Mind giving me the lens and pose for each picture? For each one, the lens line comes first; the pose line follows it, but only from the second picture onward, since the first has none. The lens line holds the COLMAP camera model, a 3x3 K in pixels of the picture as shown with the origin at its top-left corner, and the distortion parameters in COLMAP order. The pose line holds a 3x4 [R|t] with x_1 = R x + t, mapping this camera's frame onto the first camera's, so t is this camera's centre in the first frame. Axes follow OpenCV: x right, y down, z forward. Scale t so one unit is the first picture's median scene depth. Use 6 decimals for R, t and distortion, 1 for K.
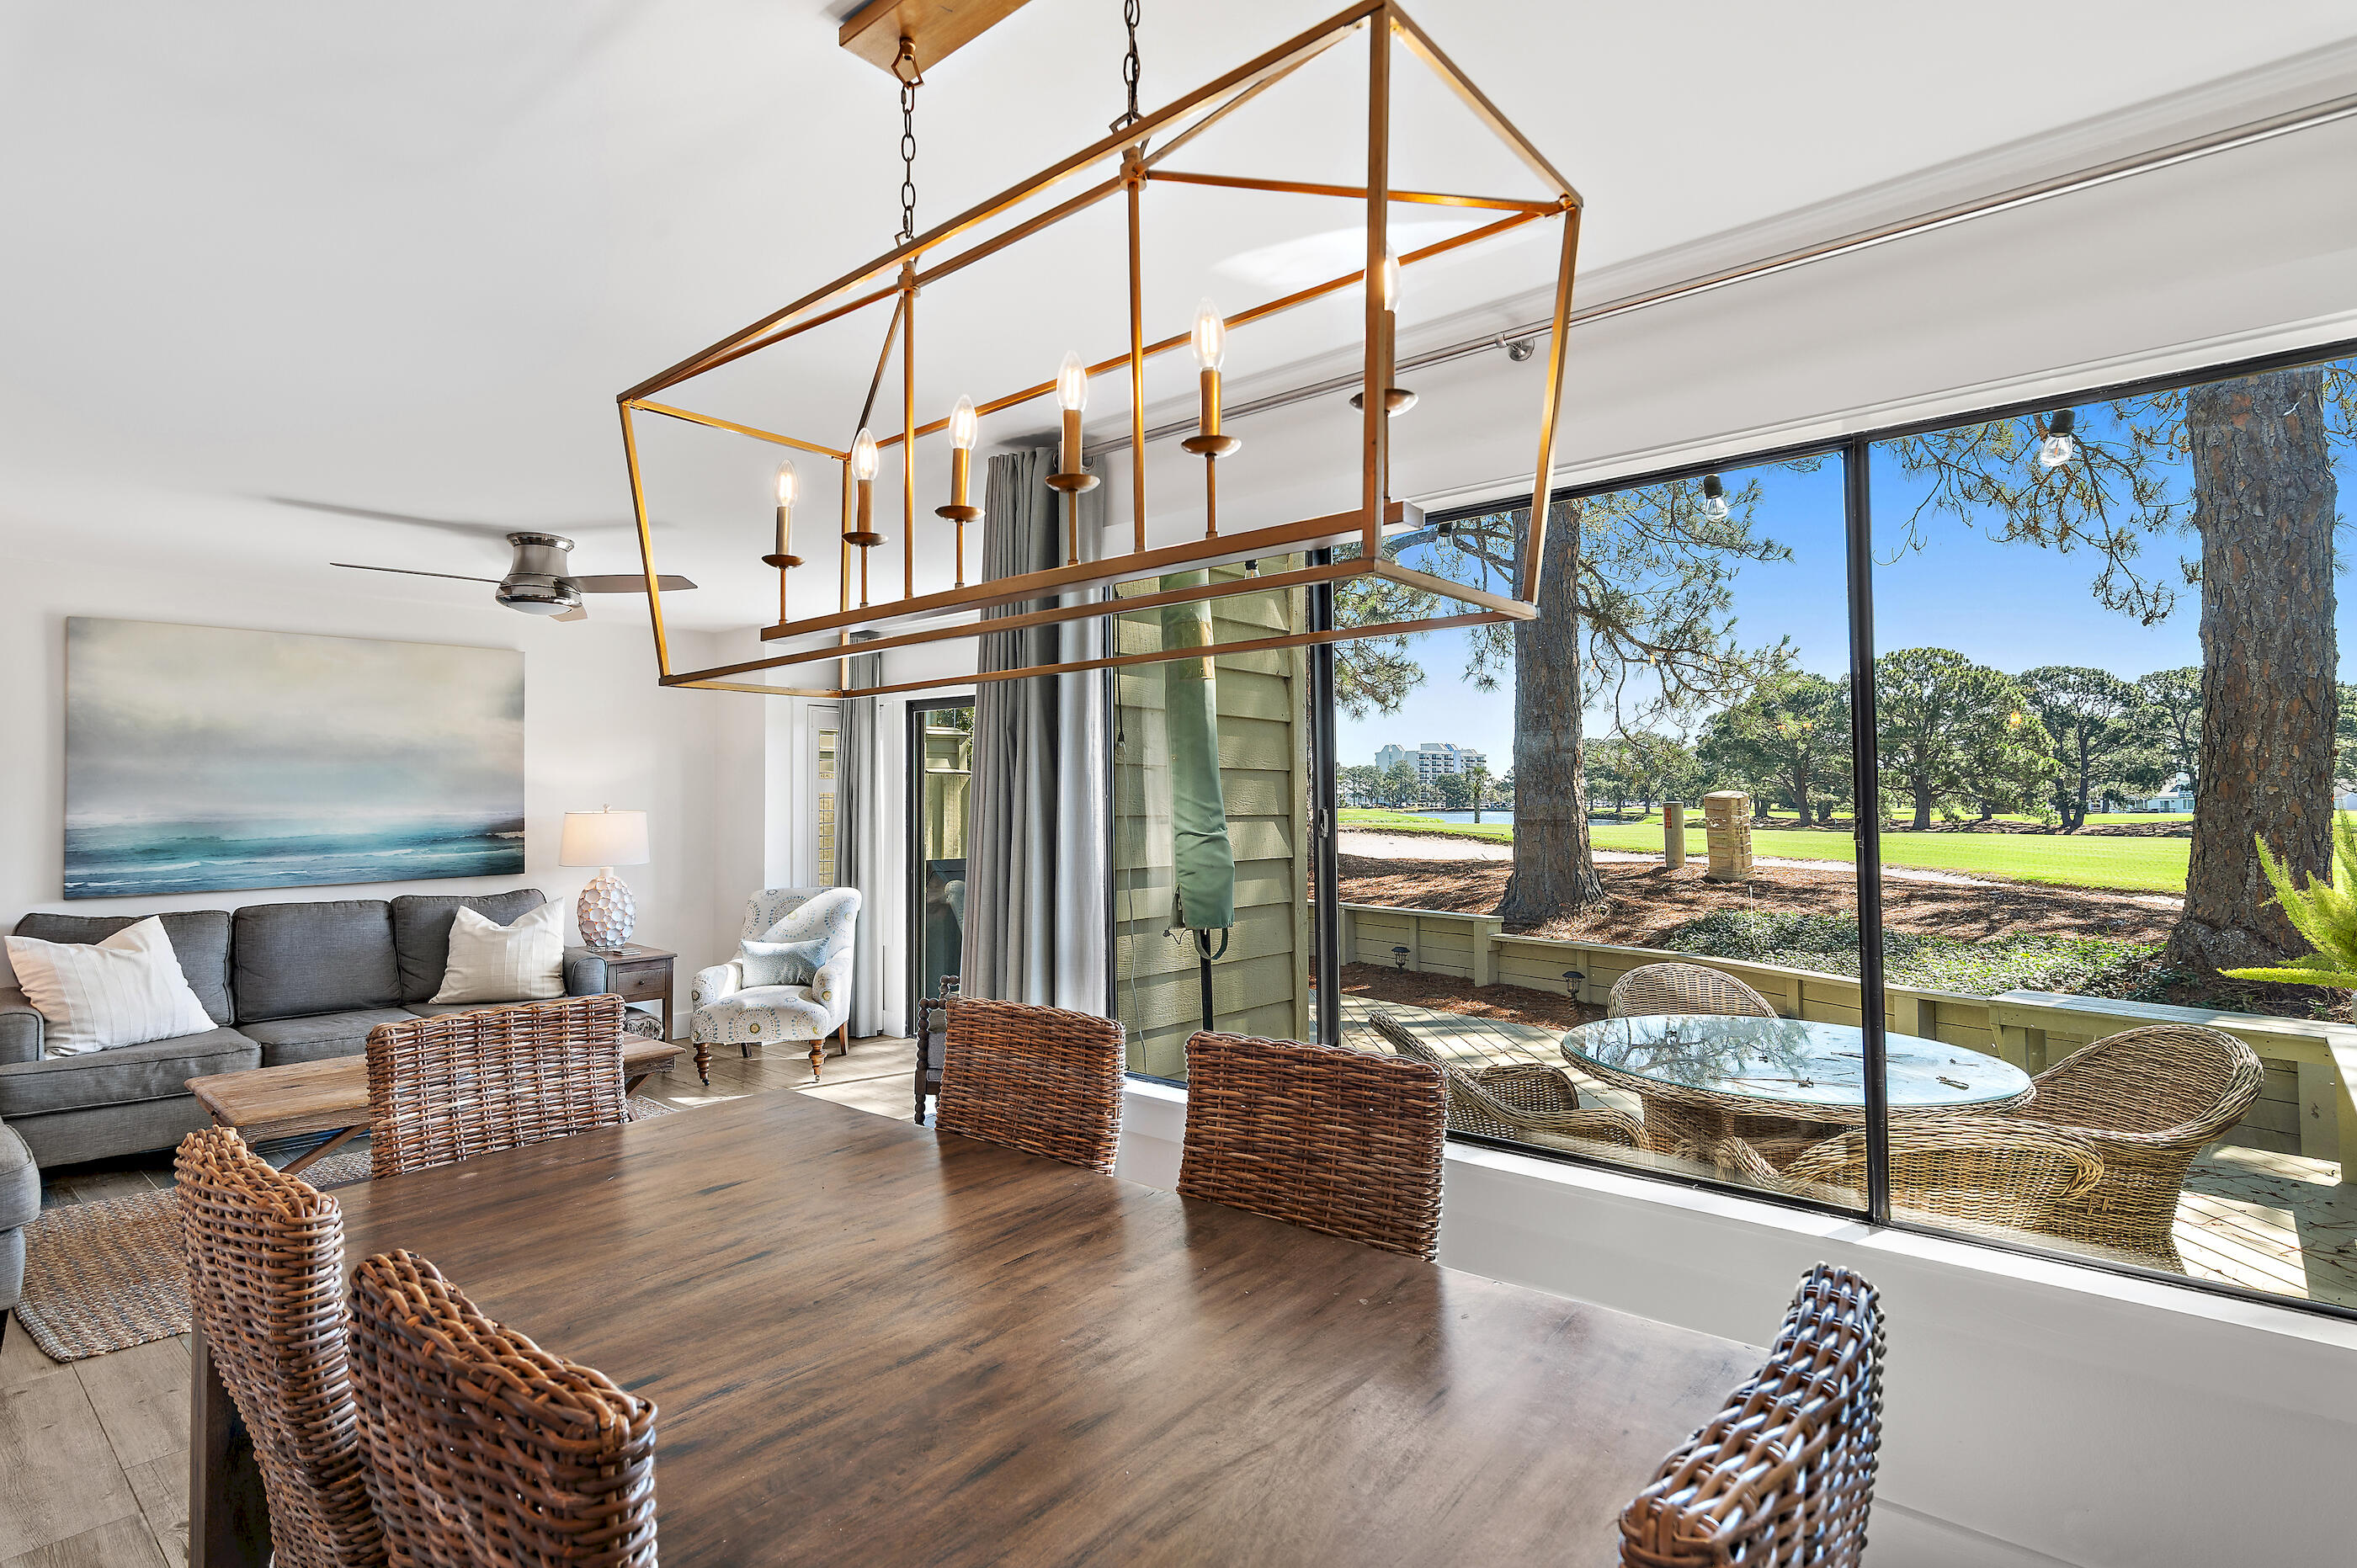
lens RADIAL K [[1161.4, 0, 1168.7], [0, 1161.4, 764.0], [0, 0, 1]] dist [0.002215, 0.001101]
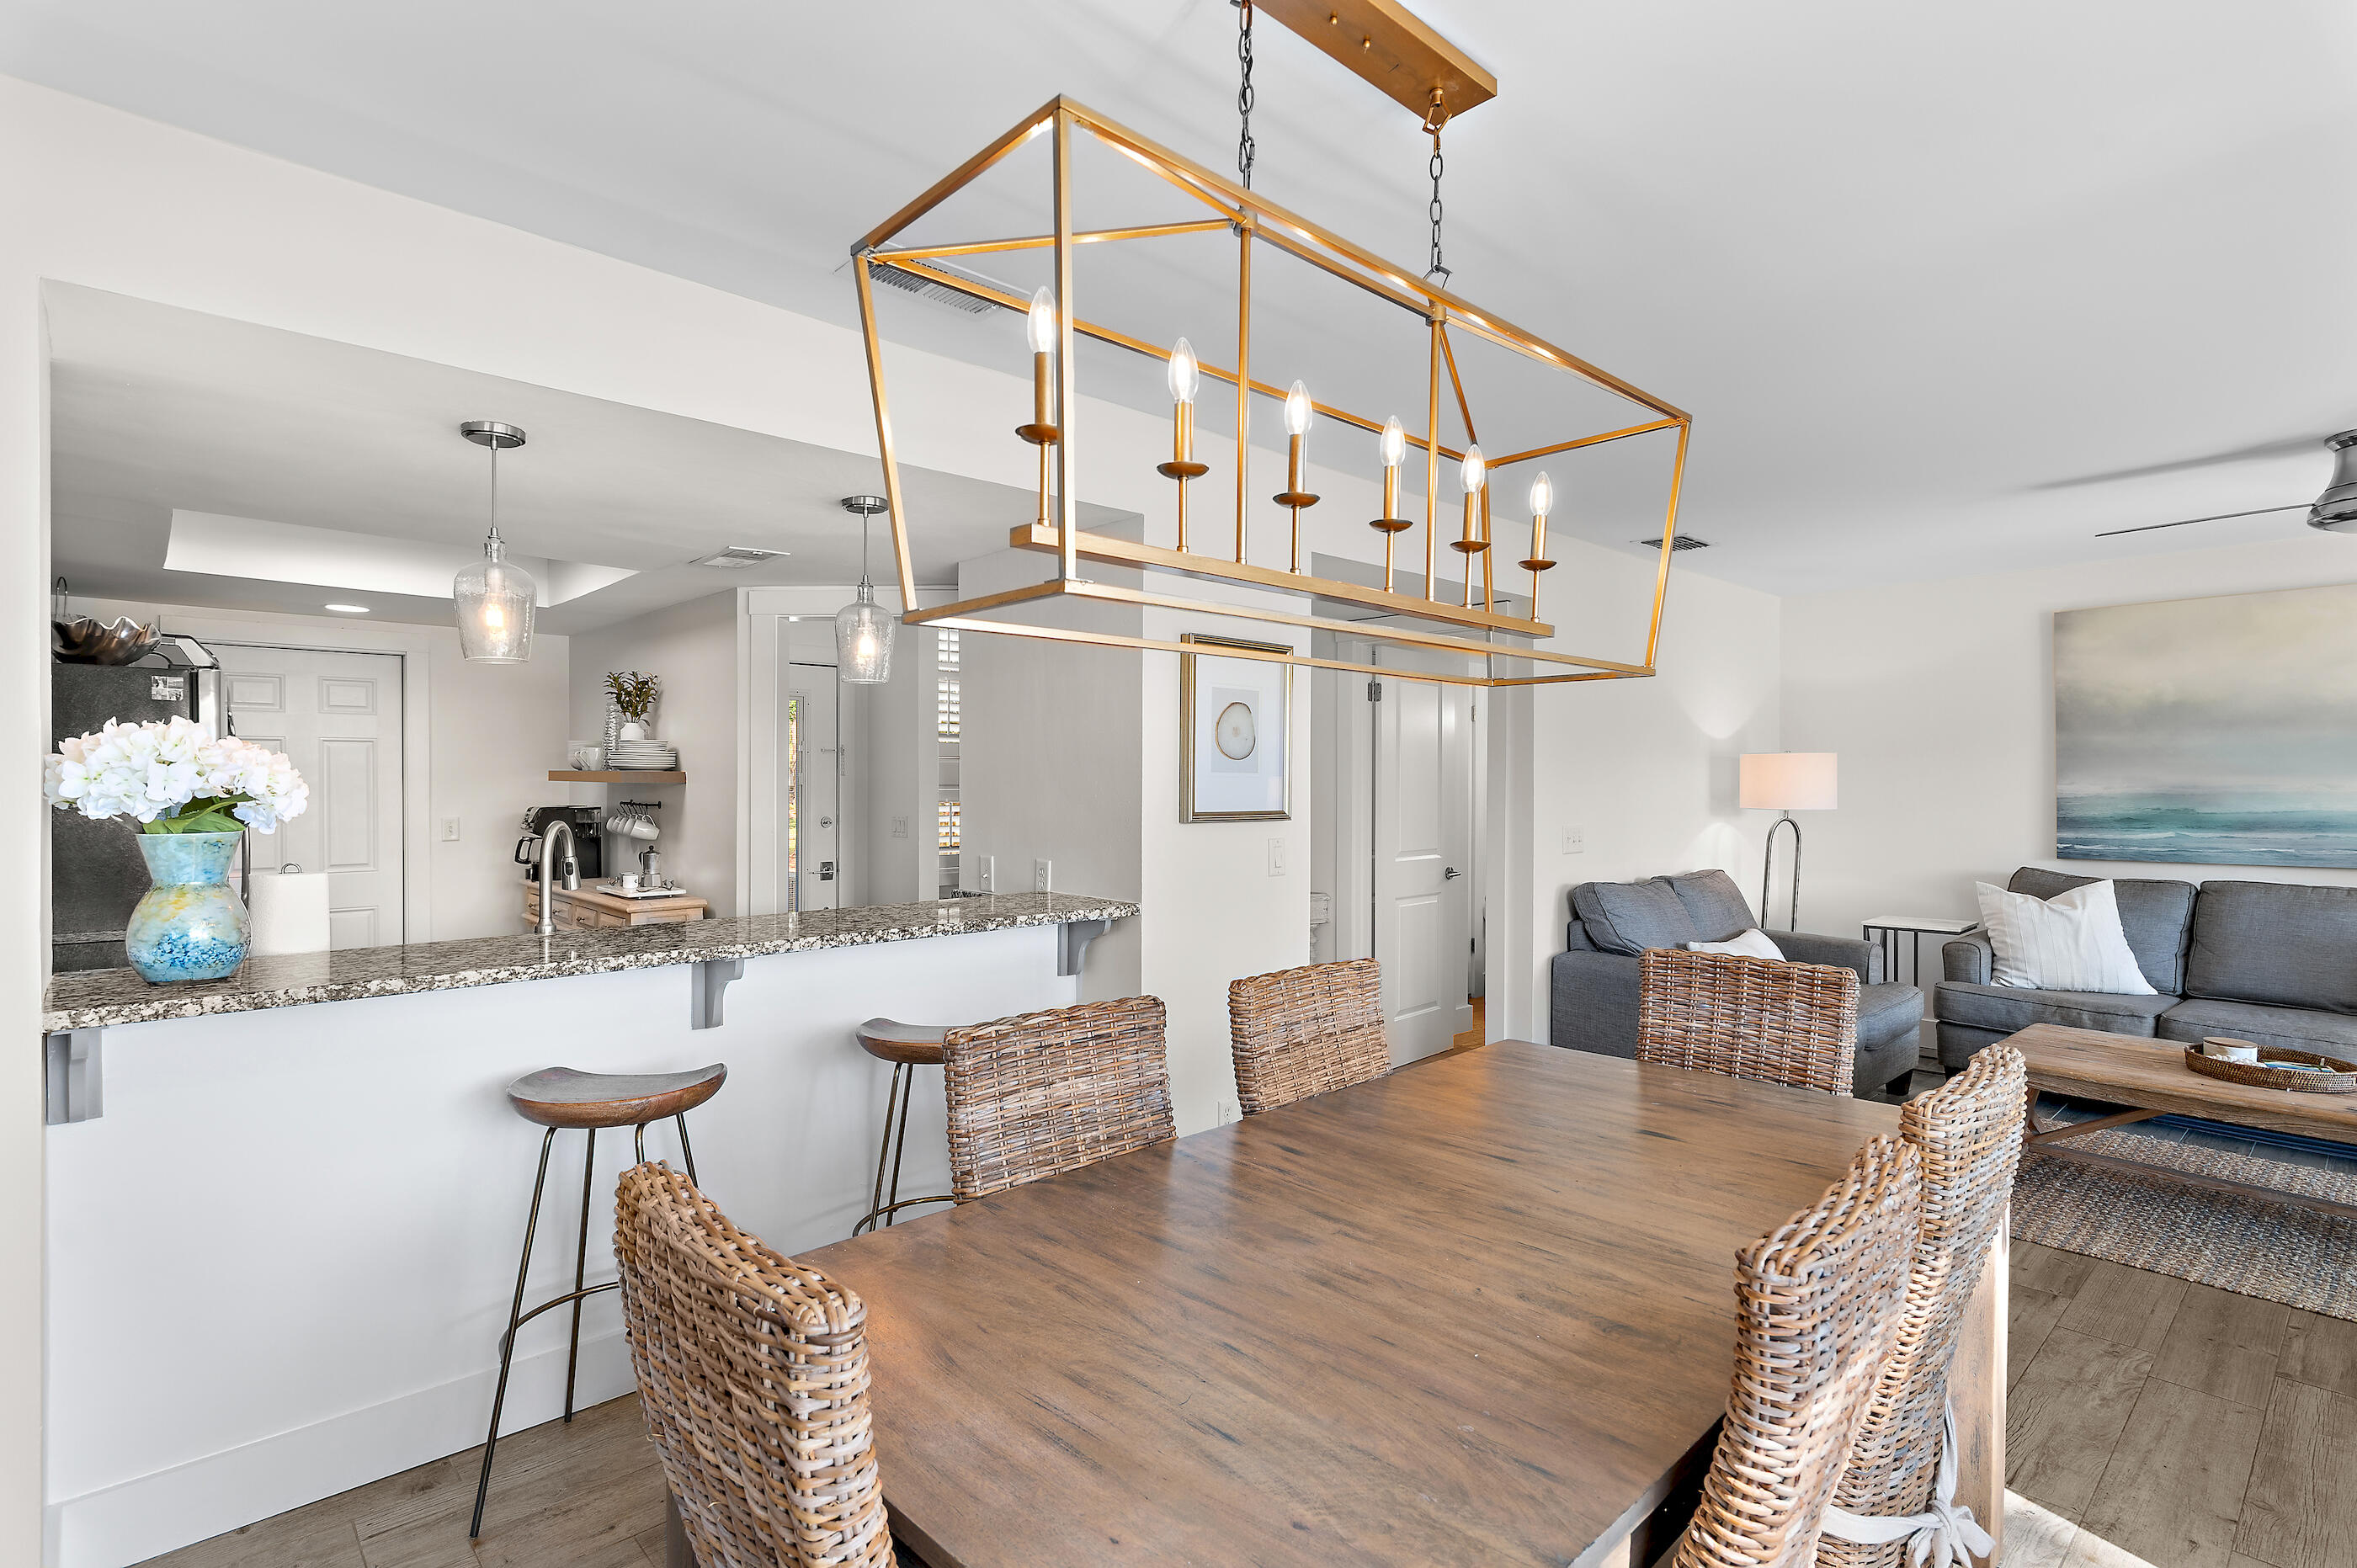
lens RADIAL K [[1138.4, 0, 1178.5], [0, 1138.4, 784.0], [0, 0, 1]] dist [-0.001591, -0.000070]
pose [[-0.119811, 0.010145, -0.992745, 0.270533], [0.033286, 0.999427, 0.006197, 0.006476], [0.992239, -0.032302, -0.120080, 0.263522]]
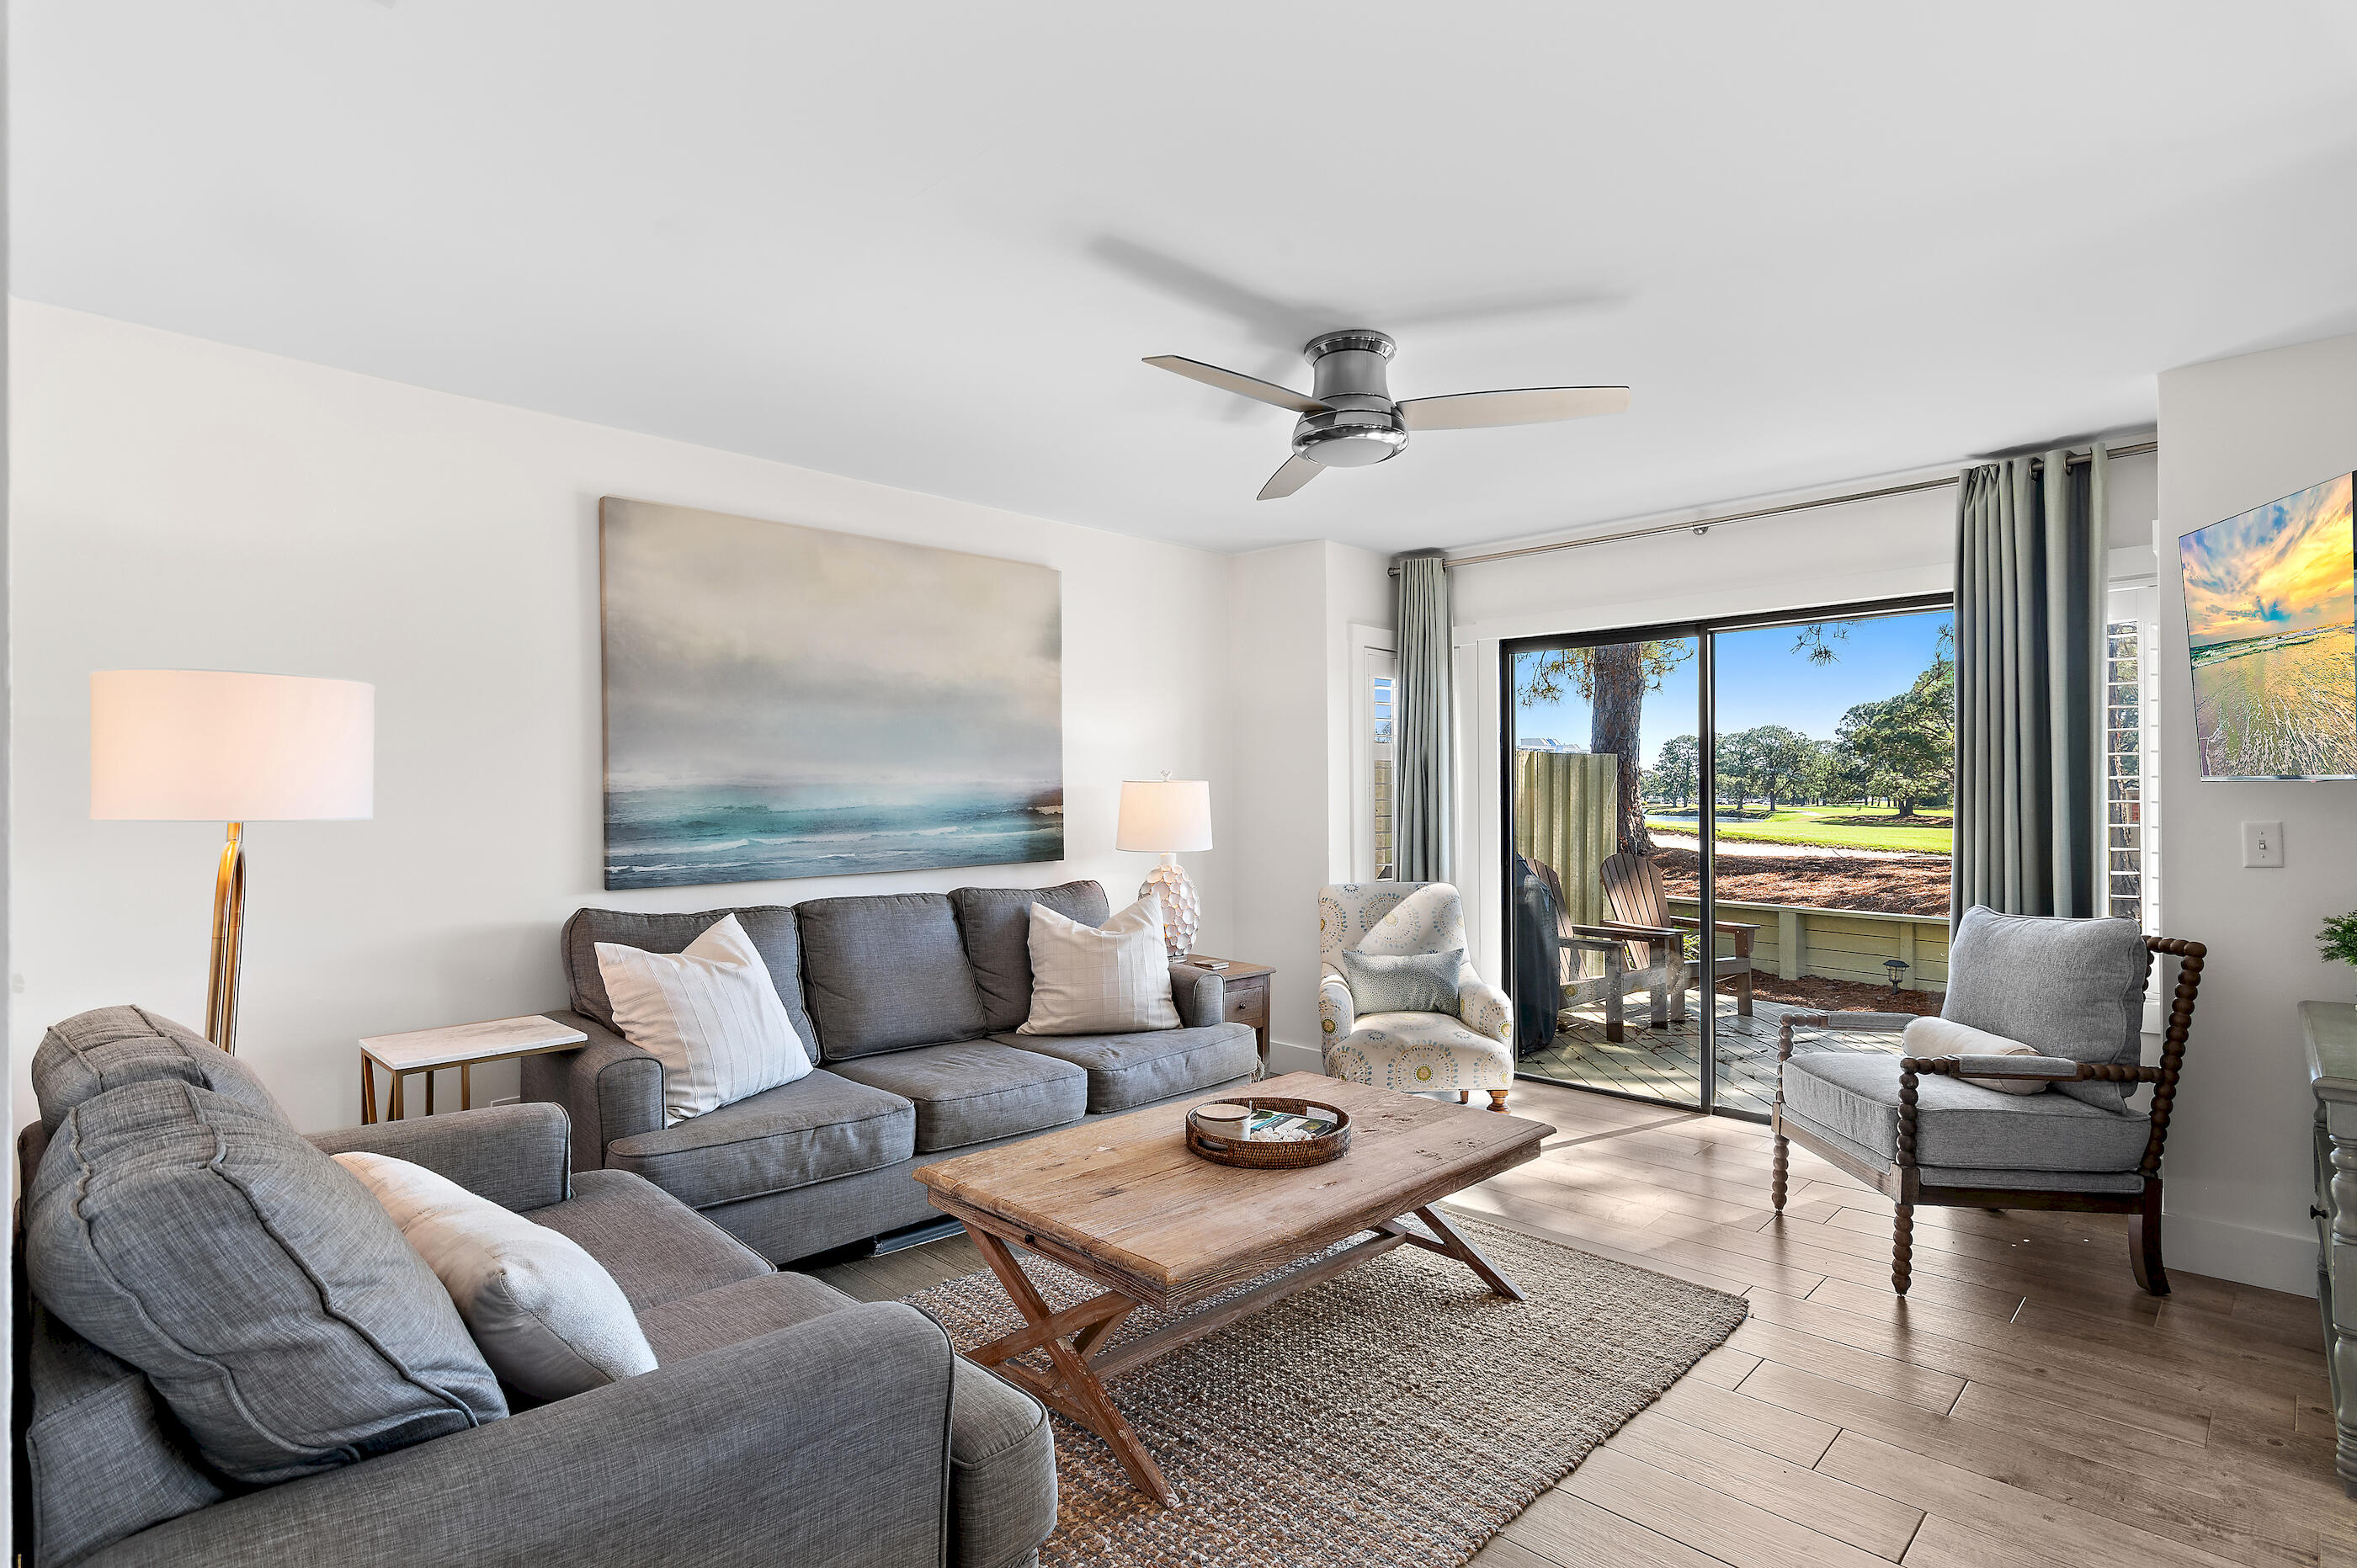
lens RADIAL K [[1150.3, 0, 1154.6], [0, 1150.3, 797.5], [0, 0, 1]] dist [0.002449, 0.000401]
pose [[0.996568, 0.004027, -0.082681, -0.534021], [-0.001332, 0.999467, 0.032624, 0.034493], [0.082769, -0.032402, 0.996042, 0.307380]]
